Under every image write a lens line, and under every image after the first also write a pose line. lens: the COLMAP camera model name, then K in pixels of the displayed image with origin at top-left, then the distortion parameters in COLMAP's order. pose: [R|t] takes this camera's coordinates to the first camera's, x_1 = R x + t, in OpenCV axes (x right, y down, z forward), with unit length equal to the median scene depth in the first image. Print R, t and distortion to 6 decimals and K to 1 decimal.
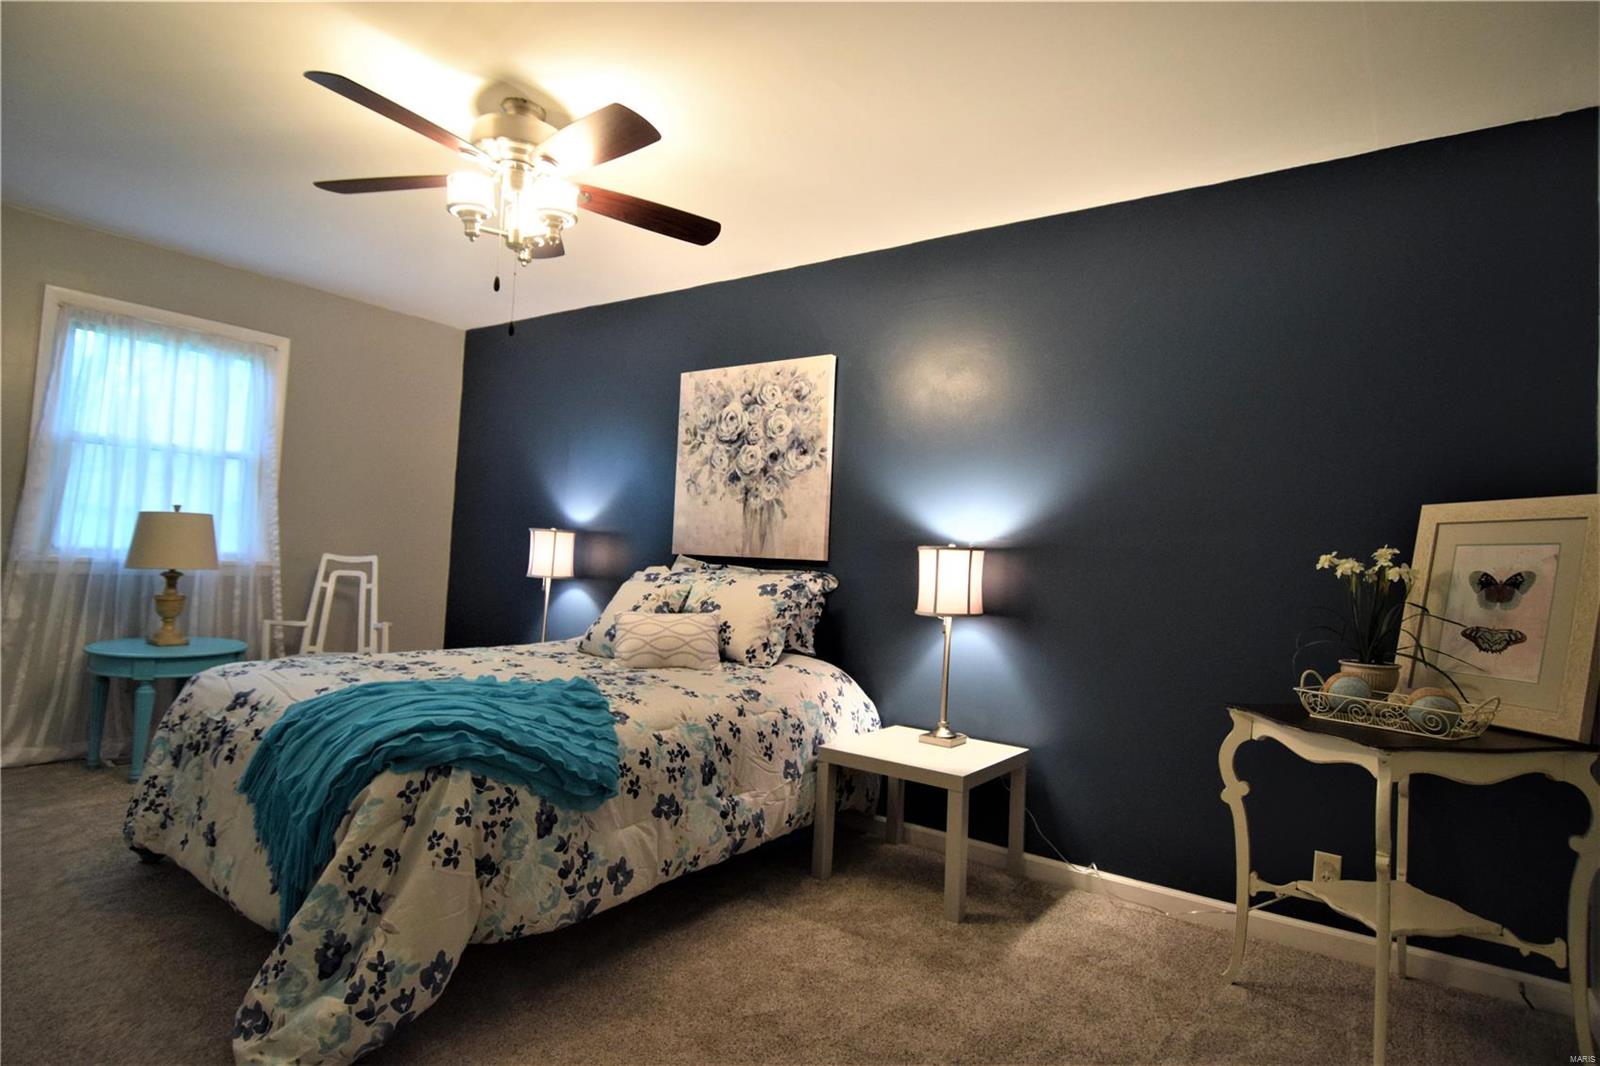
lens RADIAL K [[826.8, 0, 796.9], [0, 826.8, 523.6], [0, 0, 1]] dist [0.028883, -0.038937]
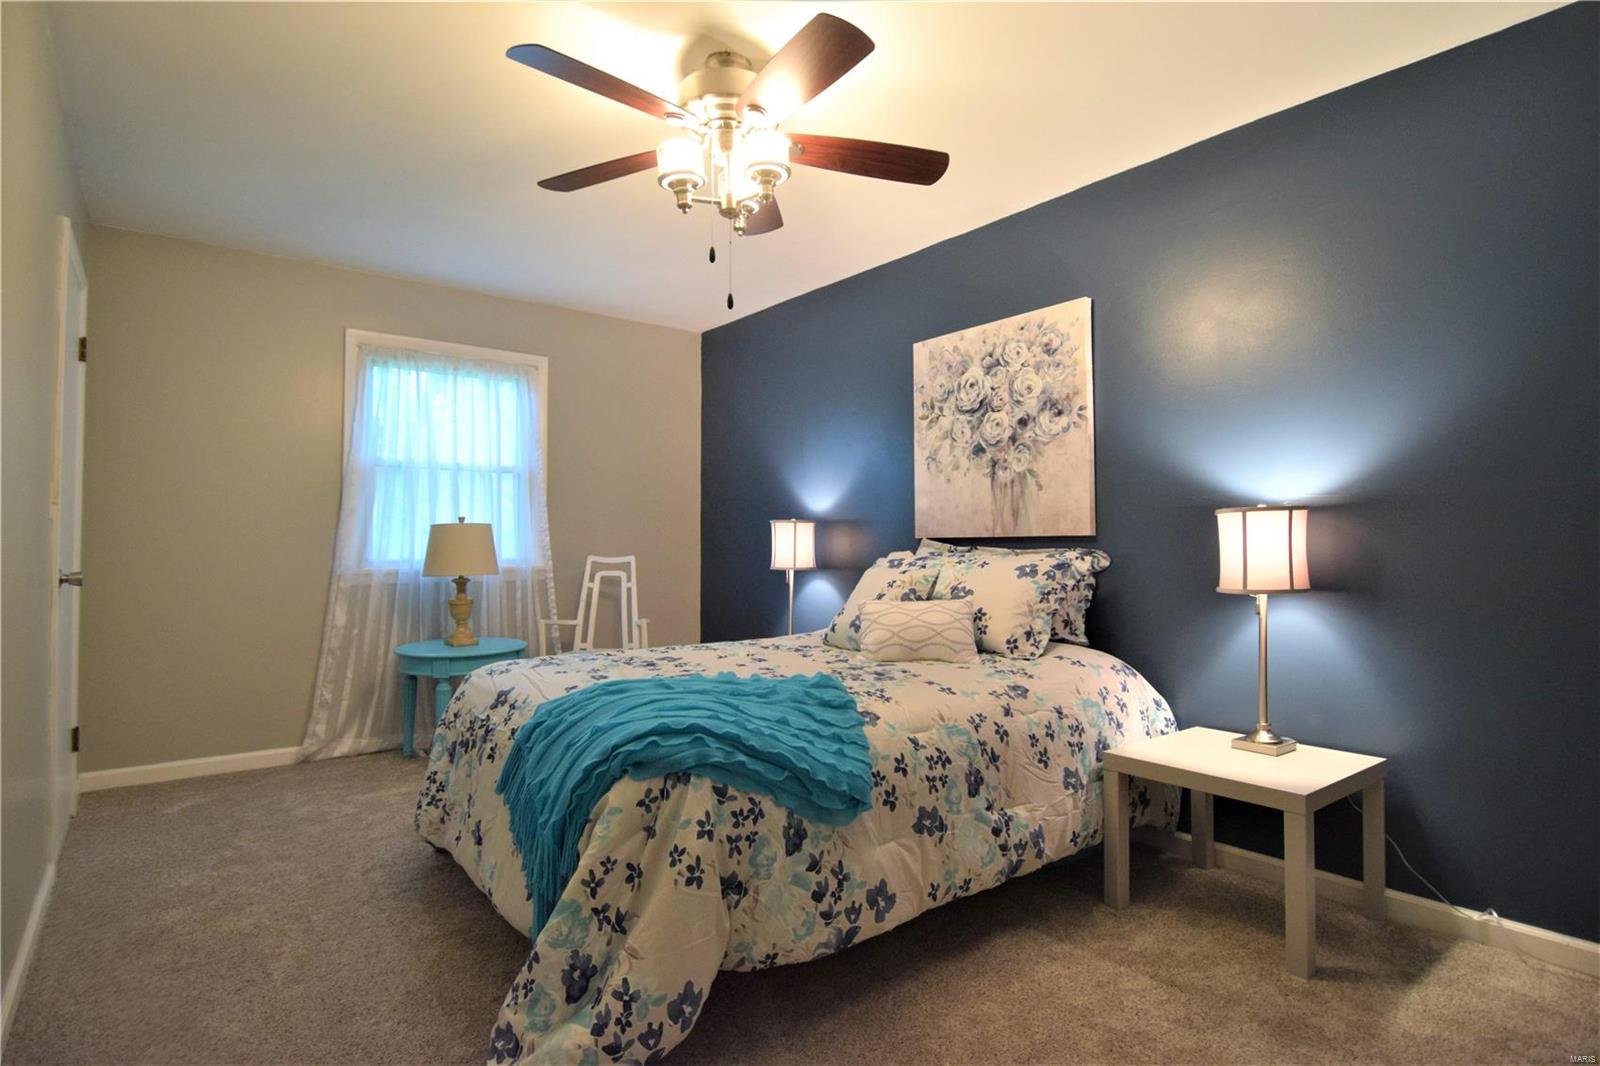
lens RADIAL K [[826.8, 0, 796.9], [0, 826.8, 523.6], [0, 0, 1]] dist [0.028883, -0.038937]
pose [[0.956599, -0.059255, -0.285319, -0.020259], [0.062445, 0.998046, 0.002088, 0.017345], [0.284638, -0.019814, 0.958430, 0.118748]]
